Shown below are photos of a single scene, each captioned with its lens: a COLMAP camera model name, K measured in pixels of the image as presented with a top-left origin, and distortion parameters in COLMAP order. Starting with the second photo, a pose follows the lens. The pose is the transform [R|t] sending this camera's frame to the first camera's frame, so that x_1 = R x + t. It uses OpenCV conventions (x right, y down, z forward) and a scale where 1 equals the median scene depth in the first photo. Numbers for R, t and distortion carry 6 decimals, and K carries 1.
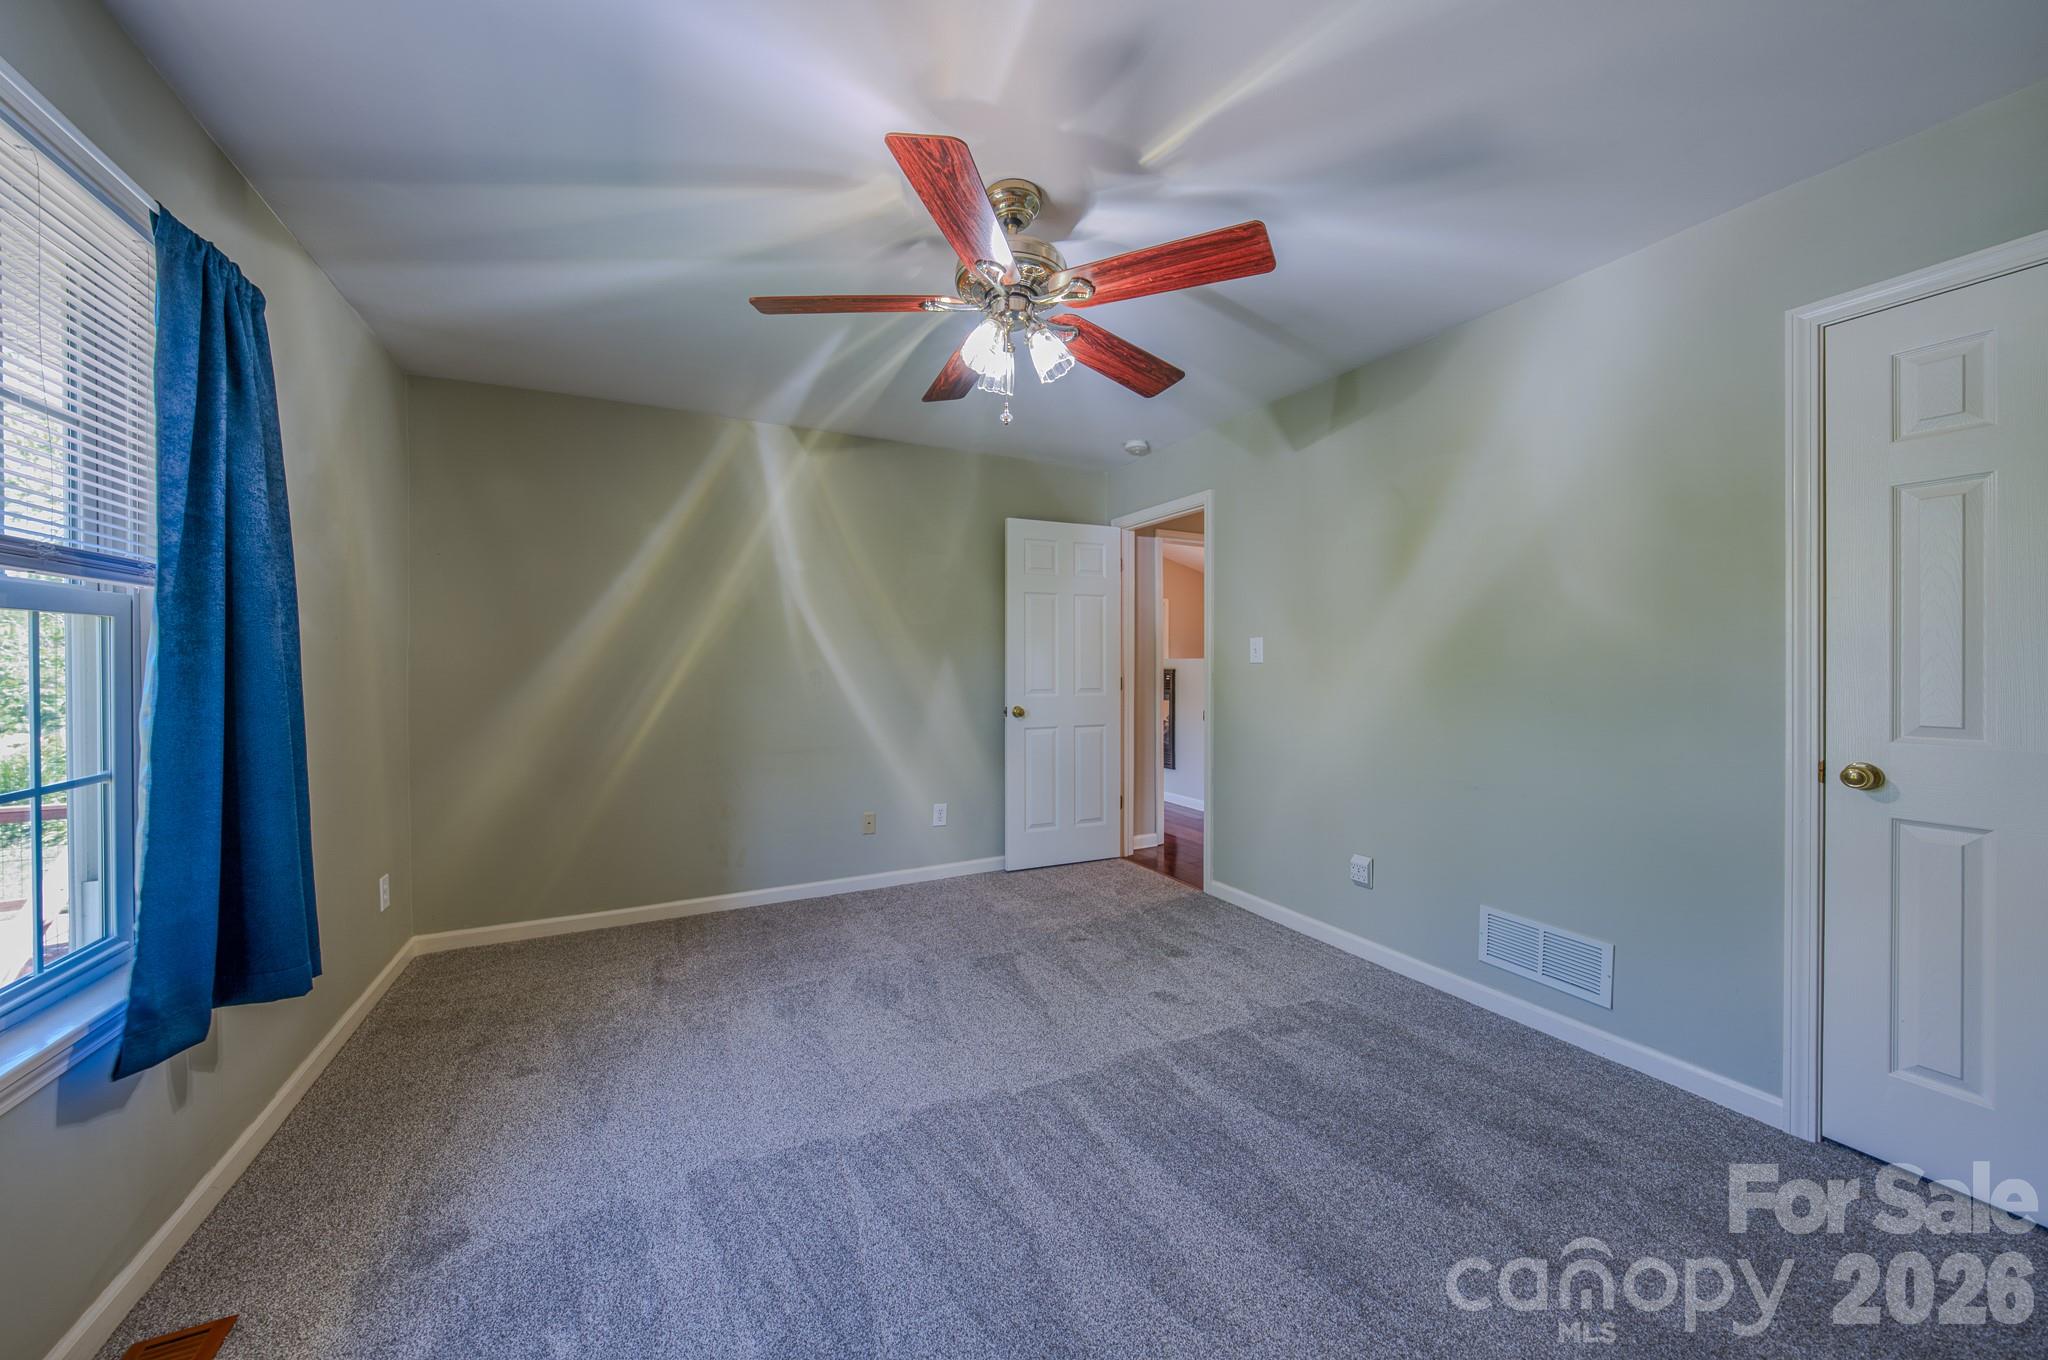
lens RADIAL K [[719.3, 0, 1028.6], [0, 719.3, 670.1], [0, 0, 1]] dist [-0.025894, 0.005568]
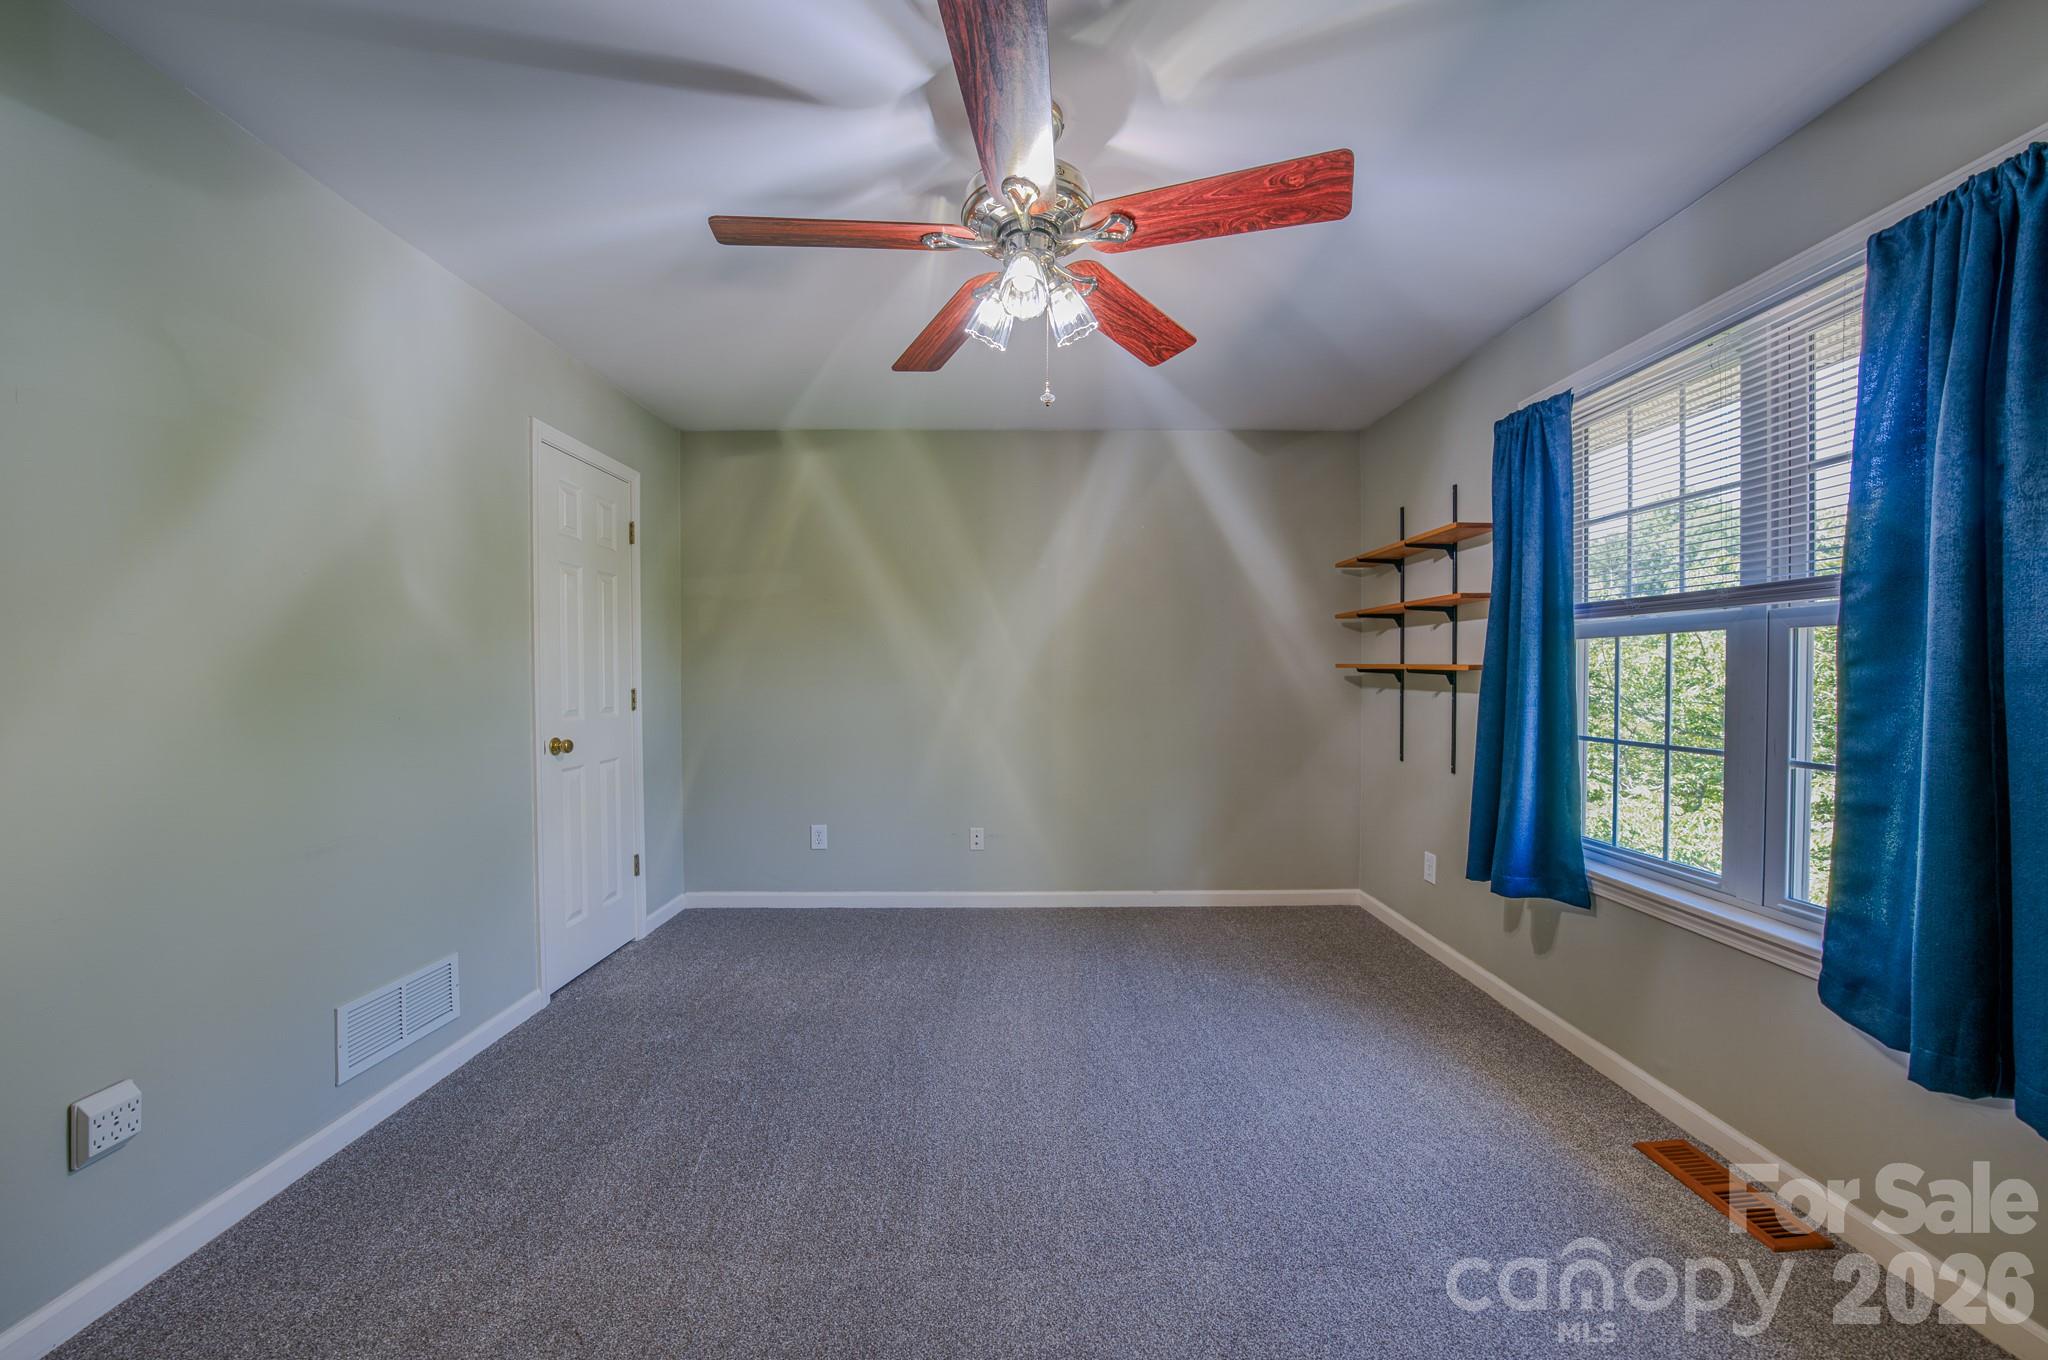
lens RADIAL K [[728.5, 0, 1005.5], [0, 728.5, 678.8], [0, 0, 1]] dist [-0.030641, 0.006520]
pose [[-0.874327, -0.001056, 0.485337, -0.272575], [0.007906, 0.999834, 0.016419, -0.008201], [-0.485273, 0.018193, -0.874173, 1.167110]]
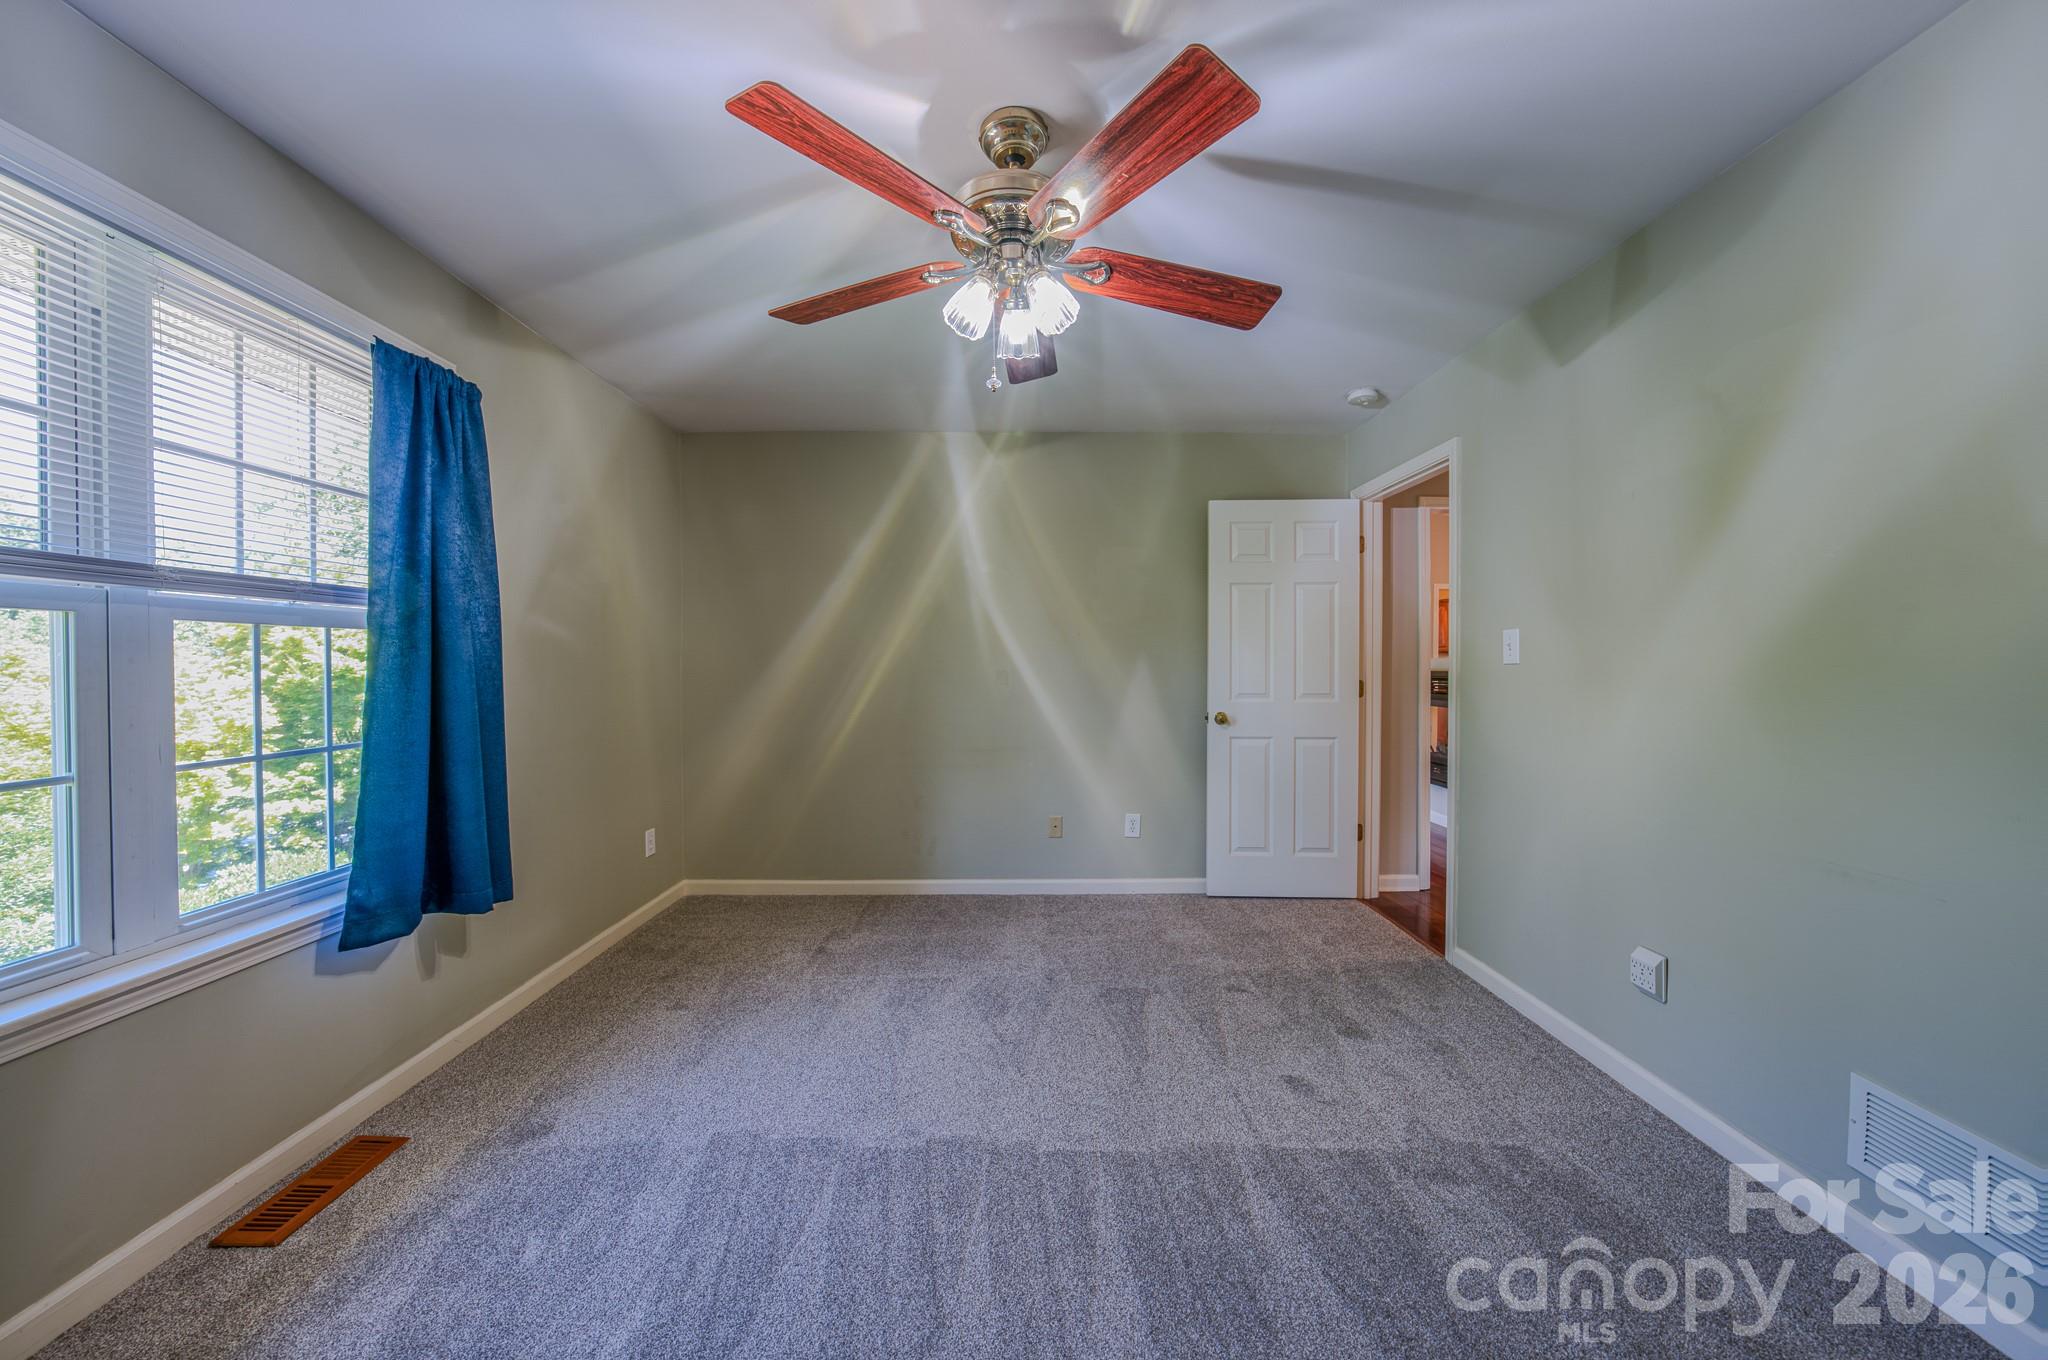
lens RADIAL K [[719.6, 0, 1034.5], [0, 719.6, 672.8], [0, 0, 1]] dist [-0.026741, 0.005394]
pose [[0.889297, 0.006954, -0.457276, 0.266443], [-0.005360, 0.999974, 0.004783, -0.001721], [0.457298, -0.001802, 0.889312, 0.154065]]
